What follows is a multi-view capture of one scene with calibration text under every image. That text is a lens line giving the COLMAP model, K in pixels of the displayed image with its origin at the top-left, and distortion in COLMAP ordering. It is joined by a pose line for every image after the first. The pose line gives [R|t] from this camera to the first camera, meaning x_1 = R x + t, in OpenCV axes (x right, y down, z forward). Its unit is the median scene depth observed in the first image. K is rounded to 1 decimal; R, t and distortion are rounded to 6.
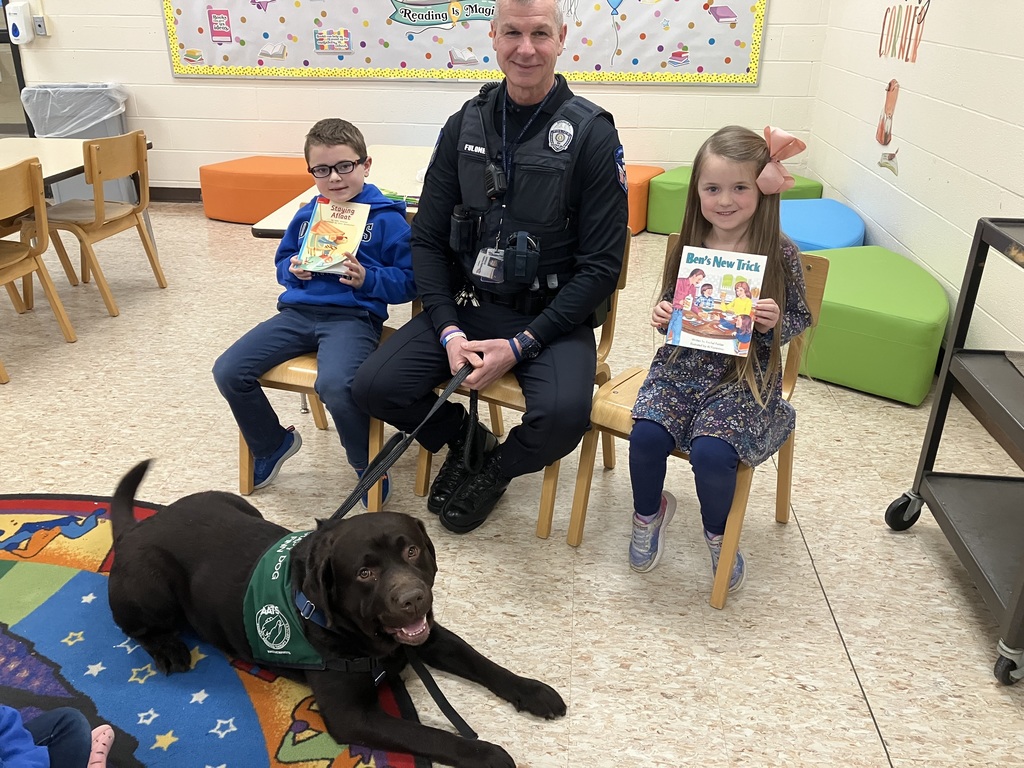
lens RADIAL K [[853.1, 0, 512.0], [0, 853.1, 384.0], [0, 0, 1]] dist [0.013615, -0.005847]
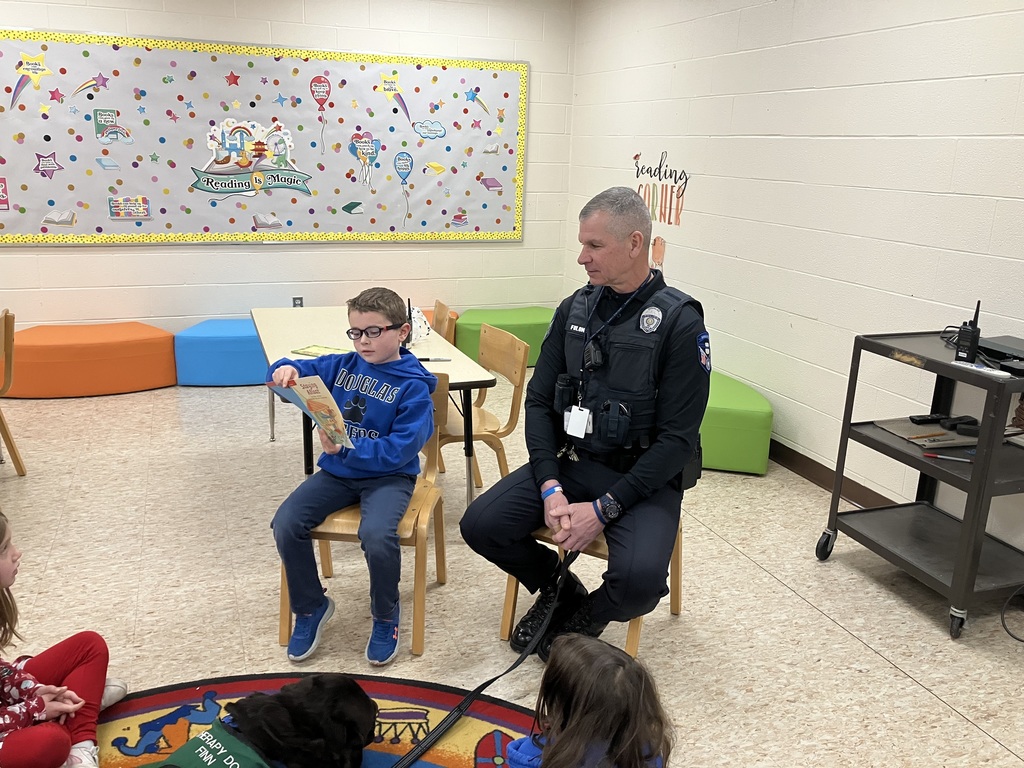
lens RADIAL K [[852.3, 0, 511.0], [0, 852.3, 396.6], [0, 0, 1]] dist [0.025706, -0.010455]
pose [[0.897602, -0.105104, 0.428093, -0.267542], [0.163732, 0.981175, -0.102410, -0.013431], [-0.409270, 0.162016, 0.897914, -0.036183]]
